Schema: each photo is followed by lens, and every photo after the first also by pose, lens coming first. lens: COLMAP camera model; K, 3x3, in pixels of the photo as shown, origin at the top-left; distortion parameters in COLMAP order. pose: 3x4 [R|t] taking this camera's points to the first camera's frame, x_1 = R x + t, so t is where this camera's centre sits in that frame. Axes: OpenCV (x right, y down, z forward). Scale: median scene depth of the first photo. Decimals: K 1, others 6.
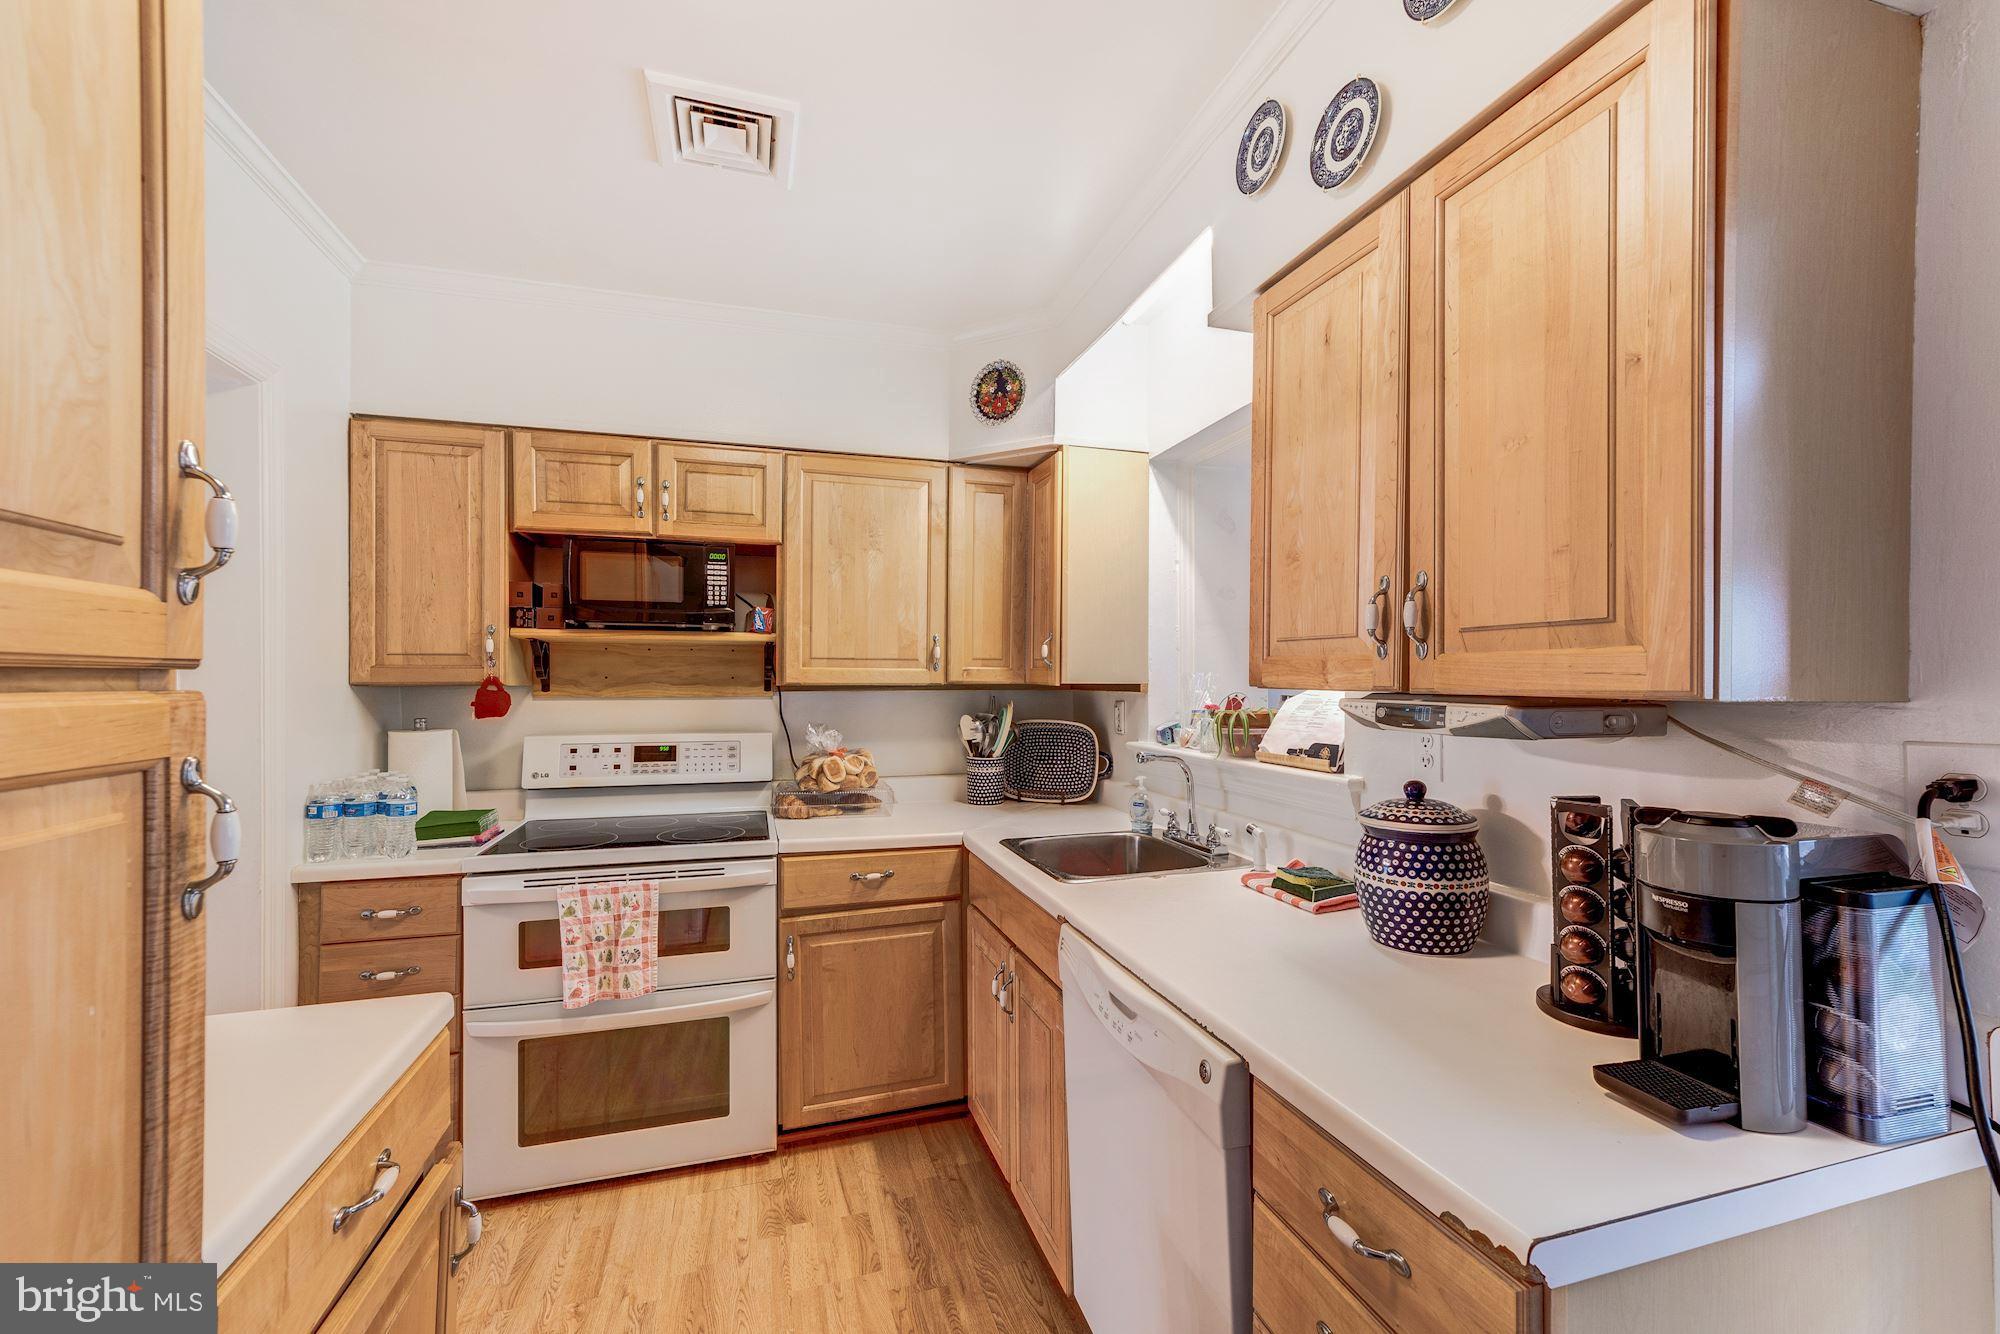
lens RADIAL K [[796.2, 0, 992.5], [0, 796.2, 680.1], [0, 0, 1]] dist [-0.013603, 0.008439]
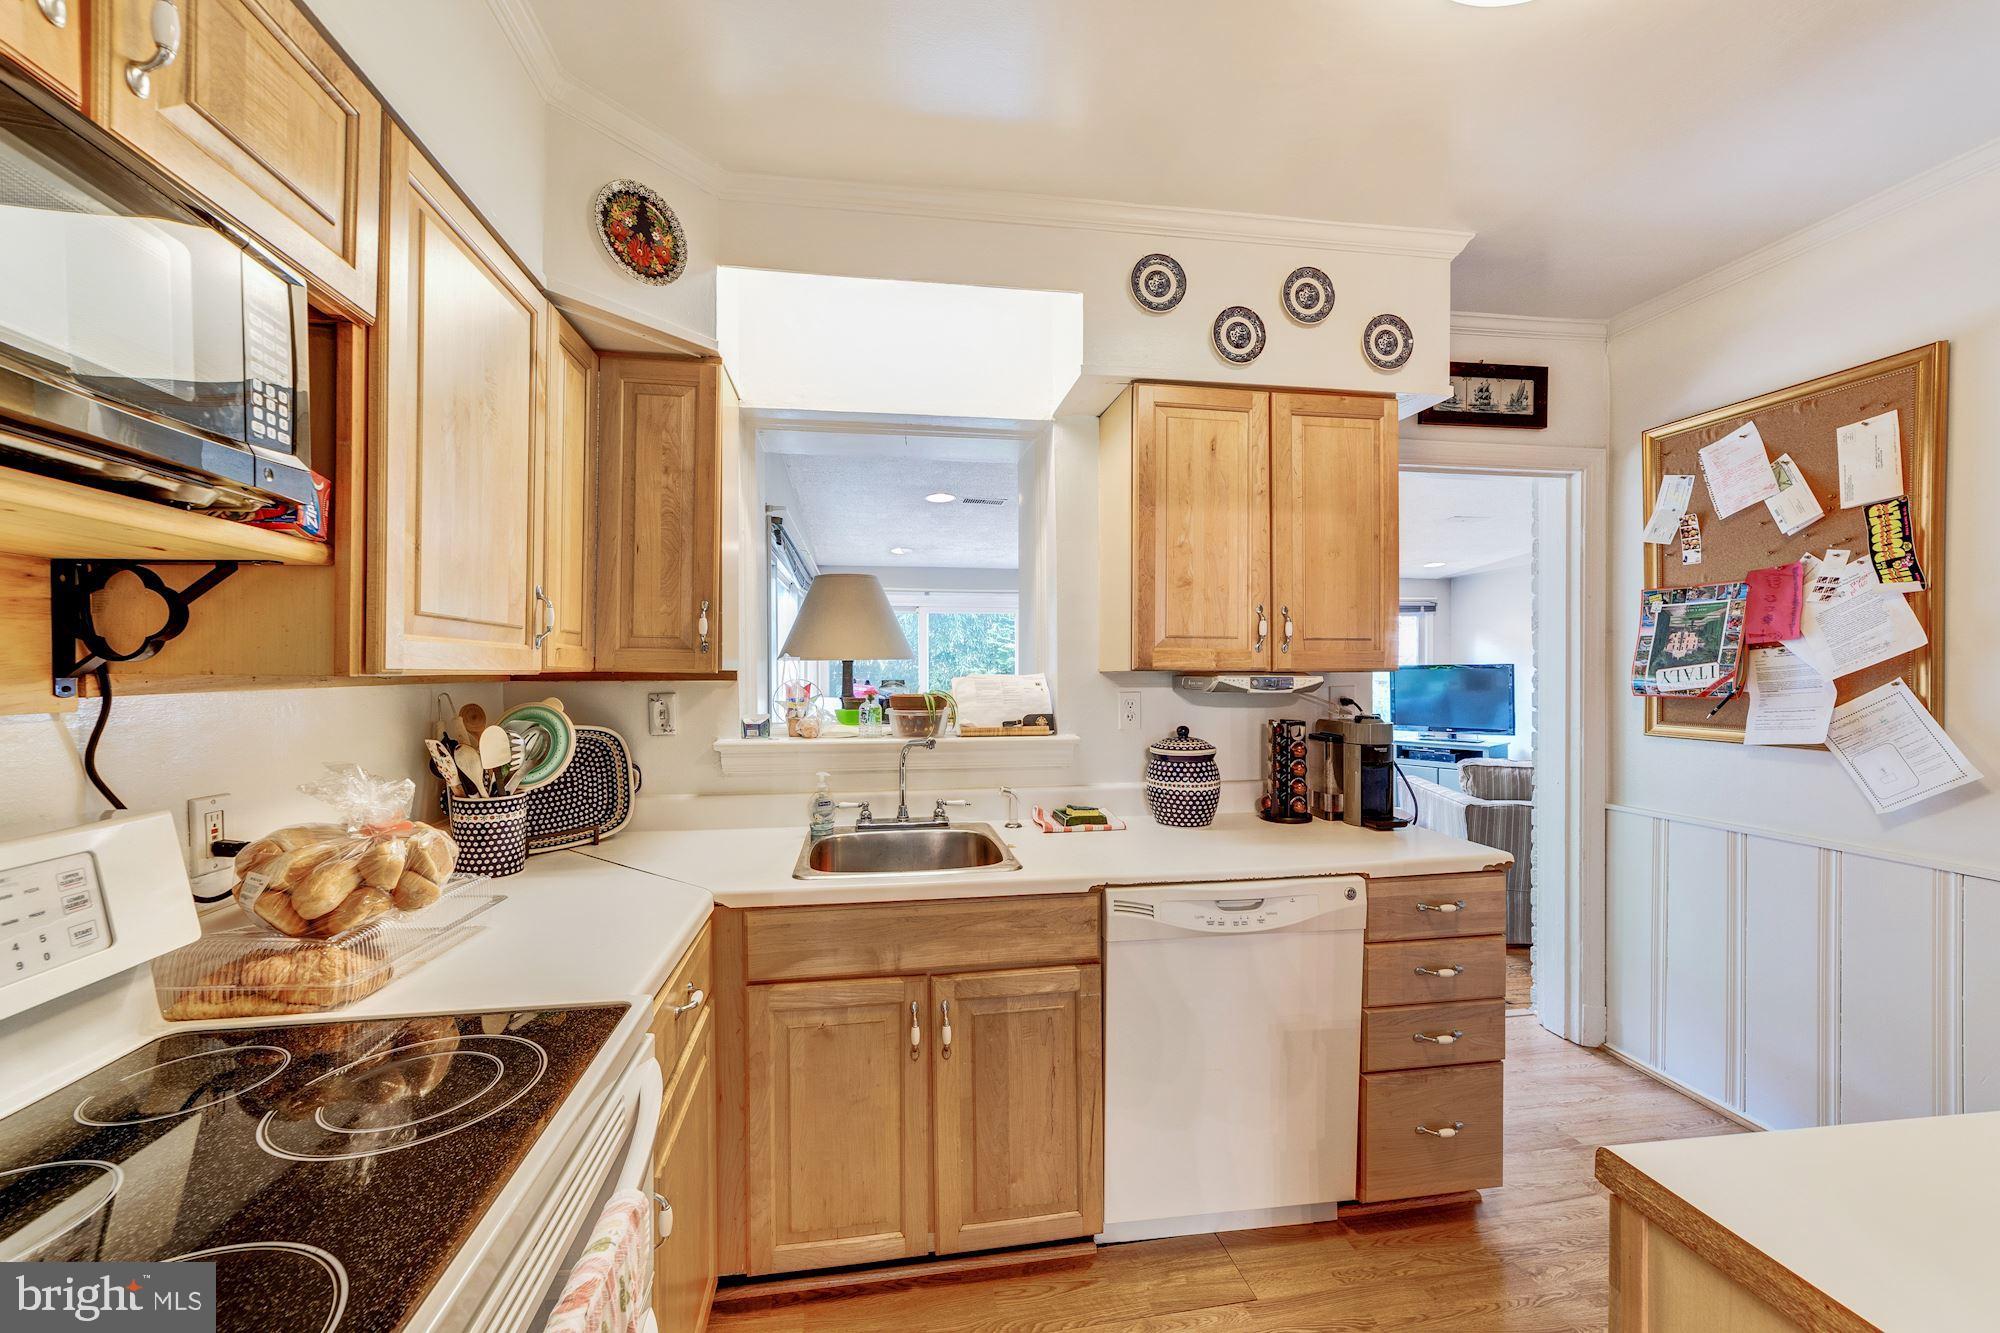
lens RADIAL K [[796.2, 0, 992.5], [0, 796.2, 679.6], [0, 0, 1]] dist [-0.013603, 0.008439]
pose [[0.137008, -0.012848, 0.990487, -0.667913], [0.003787, 0.999915, 0.012447, 0.004826], [-0.990563, 0.002046, 0.137045, 0.673216]]
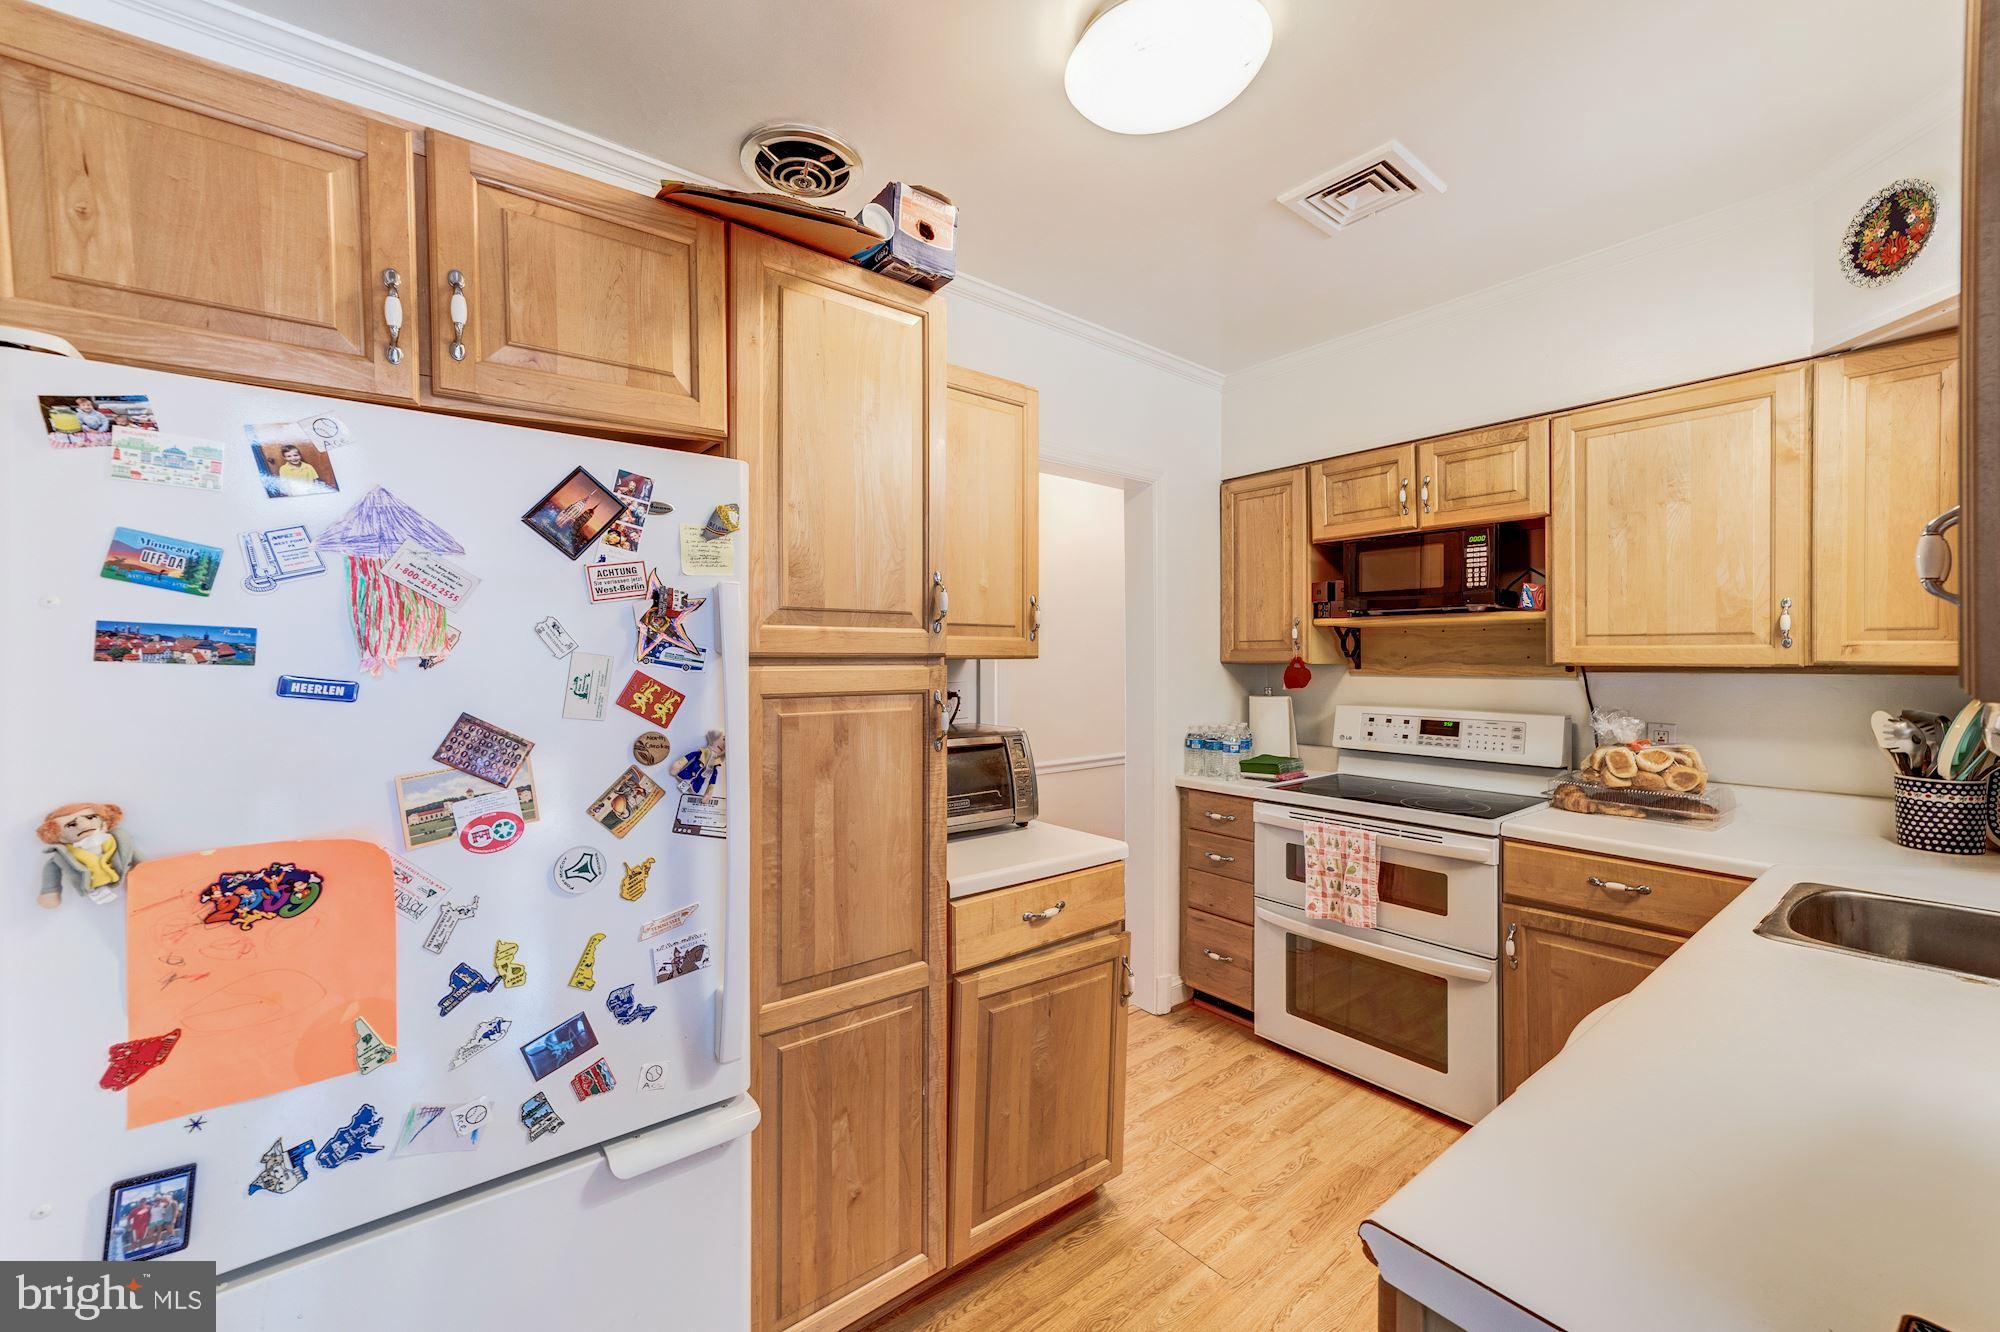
lens RADIAL K [[786.0, 0, 990.6], [0, 786.0, 658.1], [0, 0, 1]] dist [0.001733, 0.000411]
pose [[0.367561, -0.001081, -0.929999, 0.378893], [0.001028, 0.999999, -0.000756, -0.002222], [0.929999, -0.000678, 0.367562, 0.048604]]
